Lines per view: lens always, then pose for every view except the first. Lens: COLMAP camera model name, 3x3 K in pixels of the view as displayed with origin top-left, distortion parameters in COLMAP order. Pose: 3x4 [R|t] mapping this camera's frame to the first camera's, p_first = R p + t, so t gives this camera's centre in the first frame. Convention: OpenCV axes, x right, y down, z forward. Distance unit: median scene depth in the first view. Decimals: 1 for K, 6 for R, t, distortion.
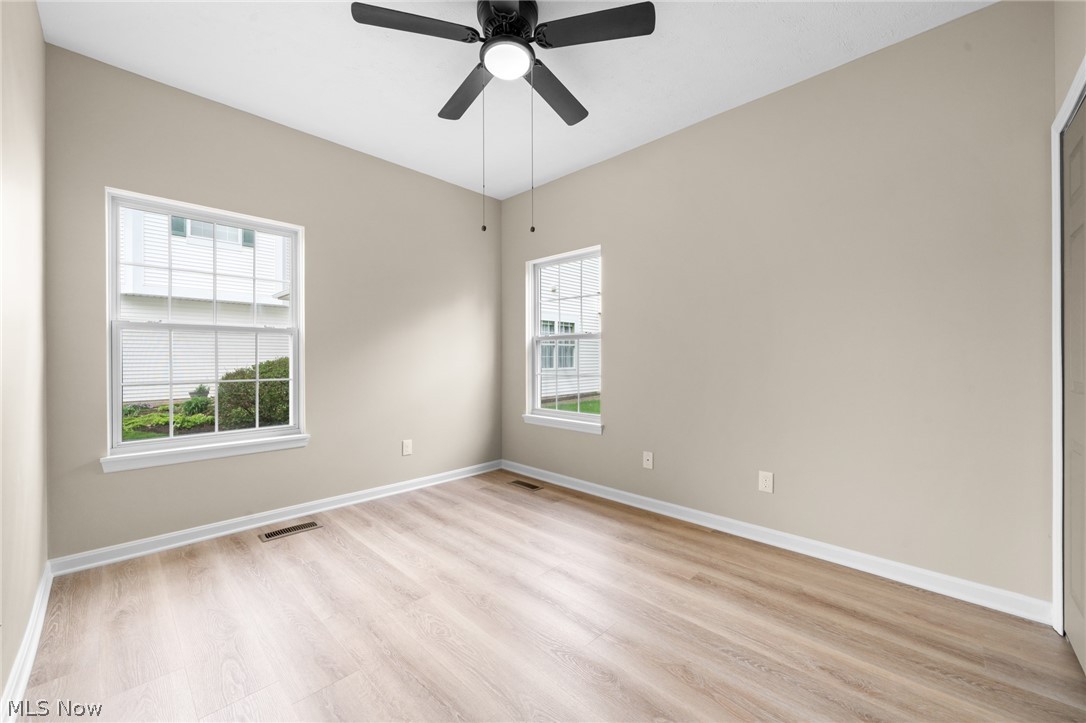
lens RADIAL K [[417.7, 0, 563.3], [0, 417.7, 365.6], [0, 0, 1]] dist [-0.004036, -0.000084]
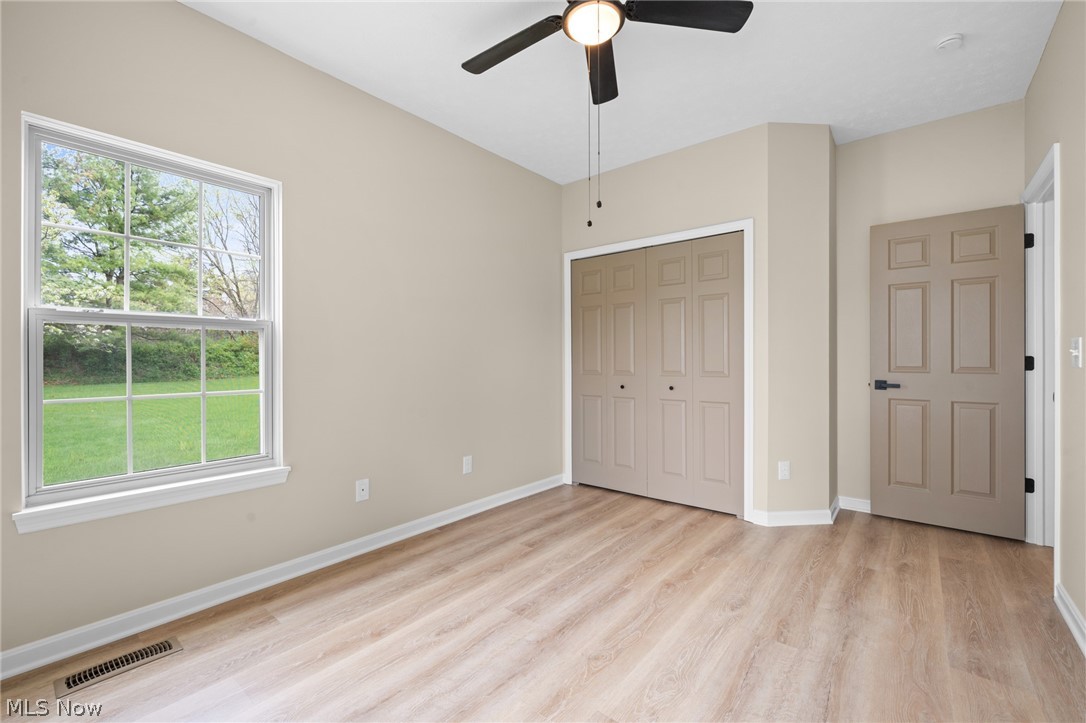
lens RADIAL K [[462.7, 0, 544.2], [0, 462.7, 359.7], [0, 0, 1]] dist [-0.000502, -0.000380]
pose [[-0.055669, -0.002613, 0.998446, -0.795646], [0.021994, 0.999751, 0.003842, -0.003633], [-0.998207, 0.022174, -0.055598, 0.857123]]
